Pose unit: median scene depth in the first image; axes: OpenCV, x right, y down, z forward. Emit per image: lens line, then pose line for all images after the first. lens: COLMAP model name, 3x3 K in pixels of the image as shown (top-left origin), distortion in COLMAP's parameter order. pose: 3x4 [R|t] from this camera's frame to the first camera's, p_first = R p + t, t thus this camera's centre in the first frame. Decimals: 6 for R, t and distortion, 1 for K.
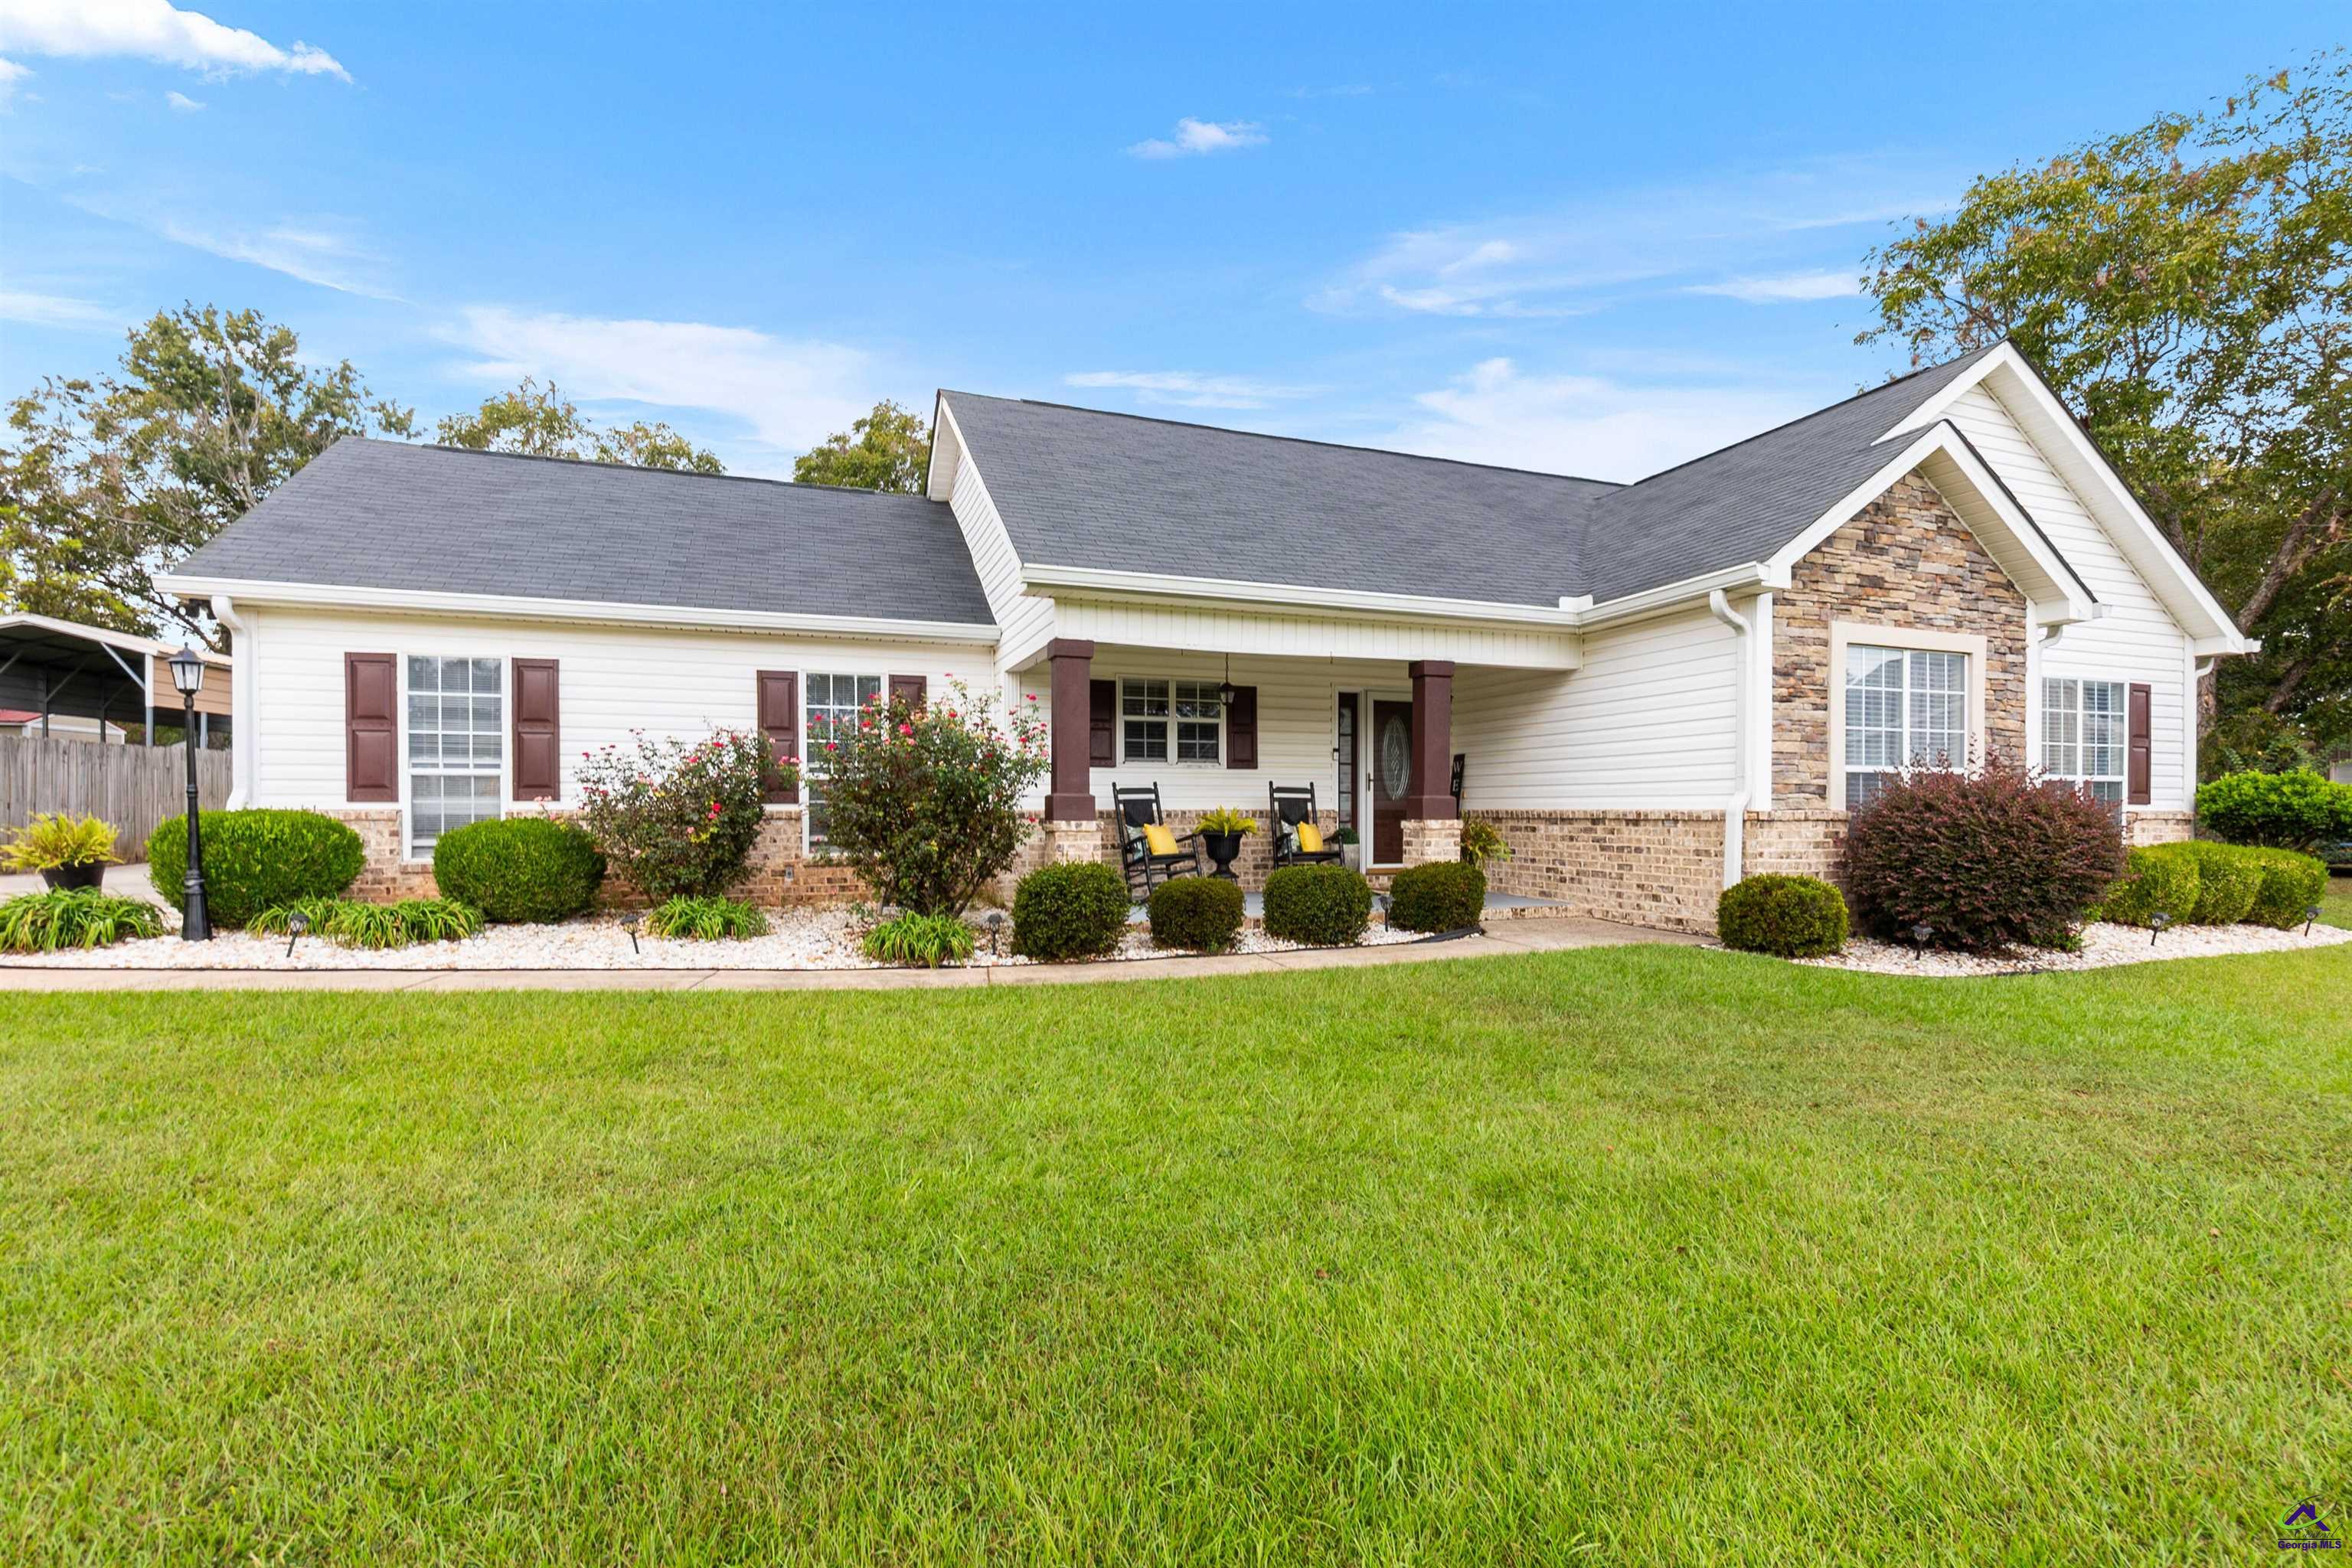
lens RADIAL K [[1022.0, 0, 1171.9], [0, 1022.0, 795.3], [0, 0, 1]] dist [-0.021864, -0.000321]
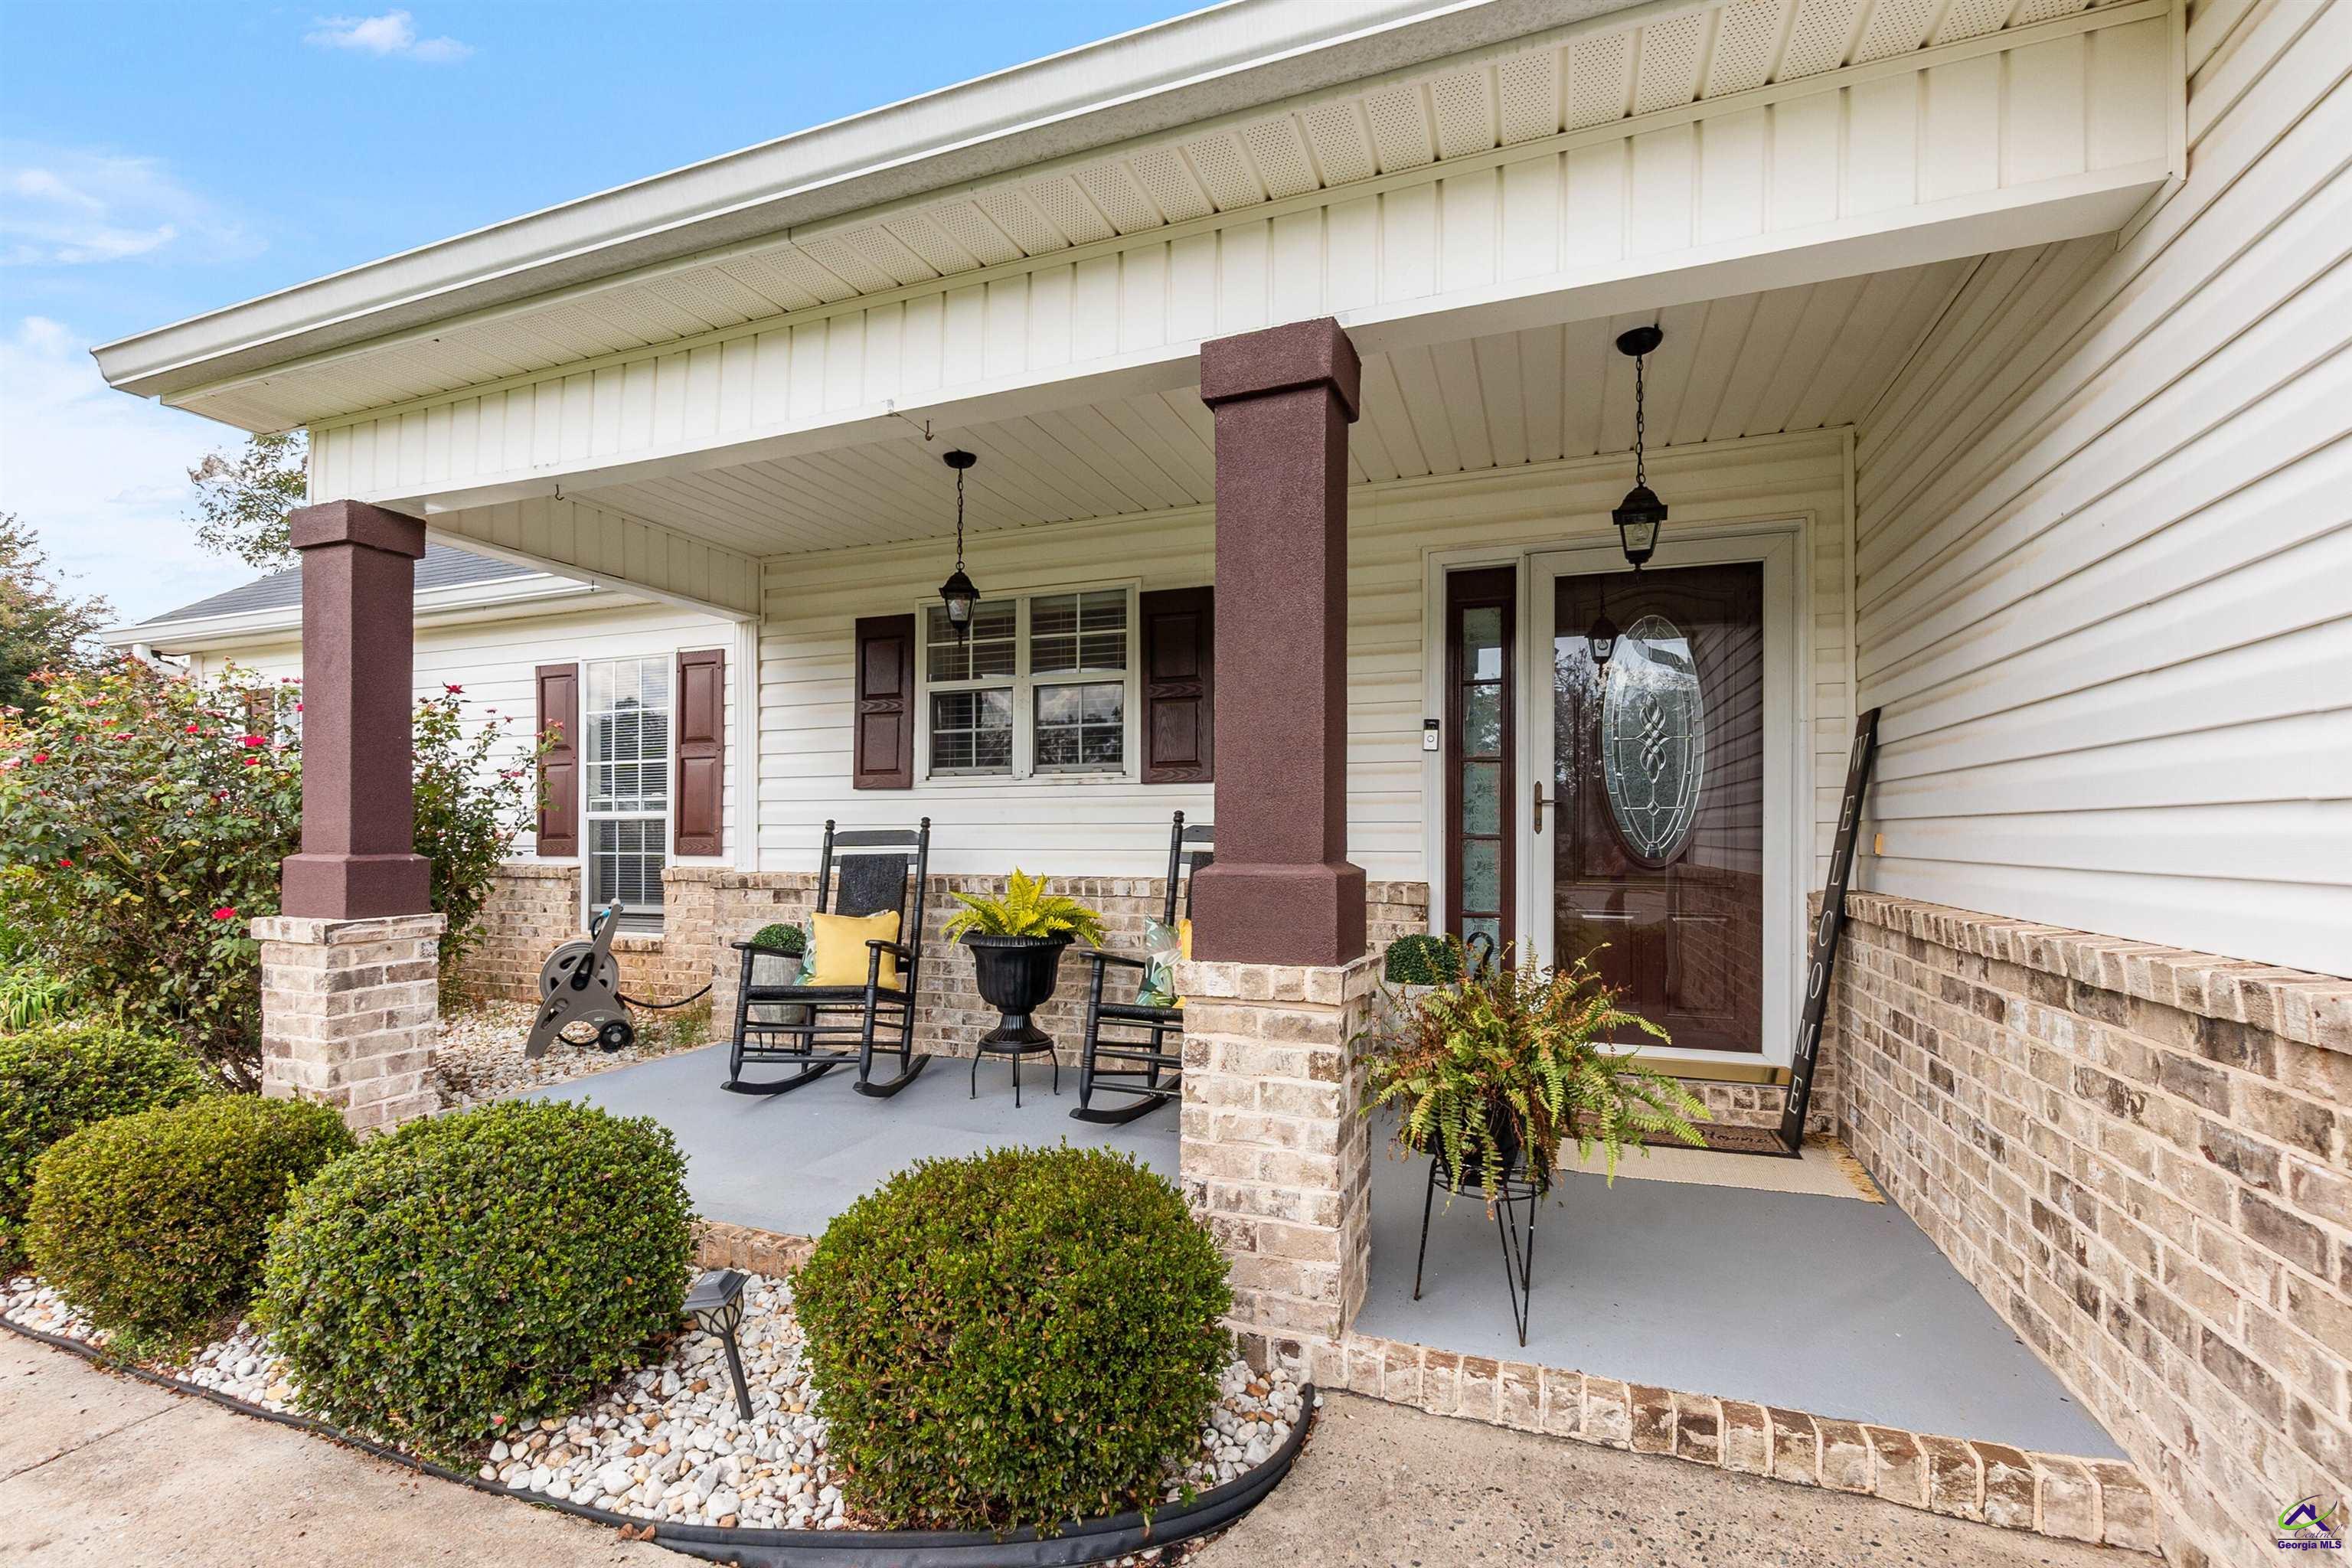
lens RADIAL K [[1022.0, 0, 1175.0], [0, 1022.0, 830.3], [0, 0, 1]] dist [-0.021864, -0.000321]
pose [[0.751020, -0.004812, -0.660261, 0.375477], [0.005567, 0.999984, -0.000955, -0.006463], [0.660256, -0.002958, 0.751035, 0.736308]]
